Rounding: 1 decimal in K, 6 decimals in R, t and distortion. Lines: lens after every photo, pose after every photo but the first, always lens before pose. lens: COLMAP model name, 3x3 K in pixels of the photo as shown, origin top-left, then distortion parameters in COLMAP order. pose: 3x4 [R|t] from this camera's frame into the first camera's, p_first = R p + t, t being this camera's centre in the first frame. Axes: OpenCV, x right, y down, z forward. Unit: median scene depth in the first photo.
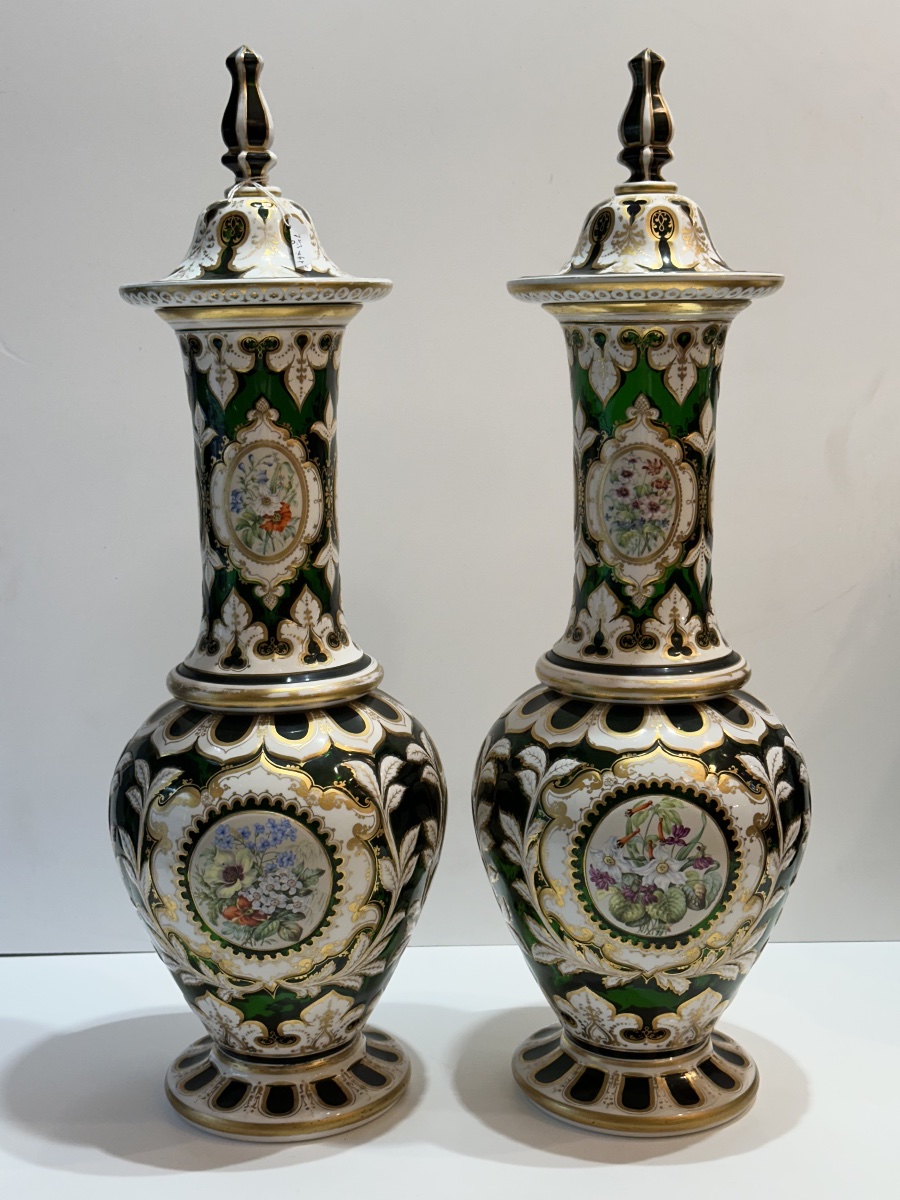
lens RADIAL K [[1680.1, 0, 447.8], [0, 1680.1, 608.3], [0, 0, 1]] dist [0.159520, -0.163874]
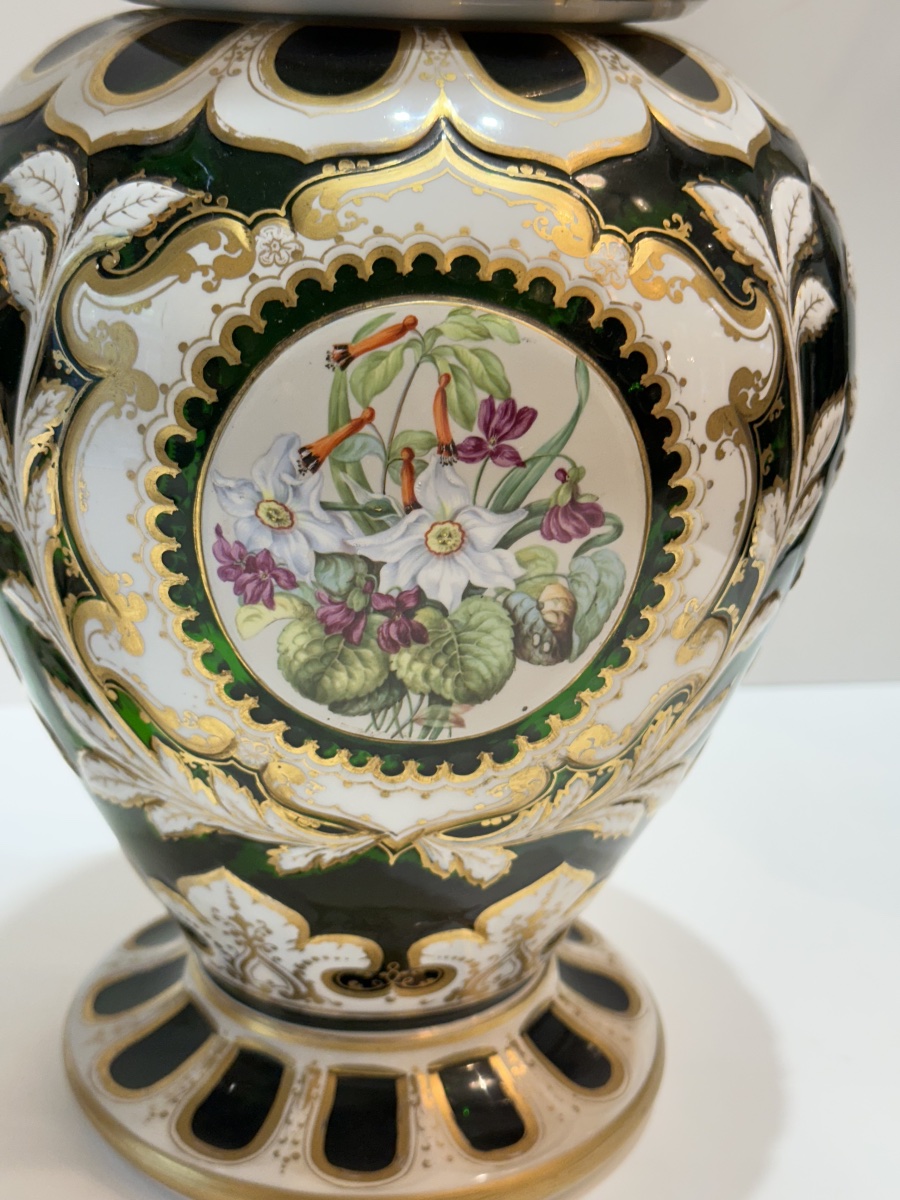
lens RADIAL K [[1680.1, 0, 447.8], [0, 1680.1, 608.3], [0, 0, 1]] dist [0.159520, -0.163874]
pose [[0.993009, -0.000217, 0.118038, 0.089255], [-0.020982, 0.983748, 0.178323, 0.109178], [-0.116158, -0.179553, 0.976866, 0.681708]]
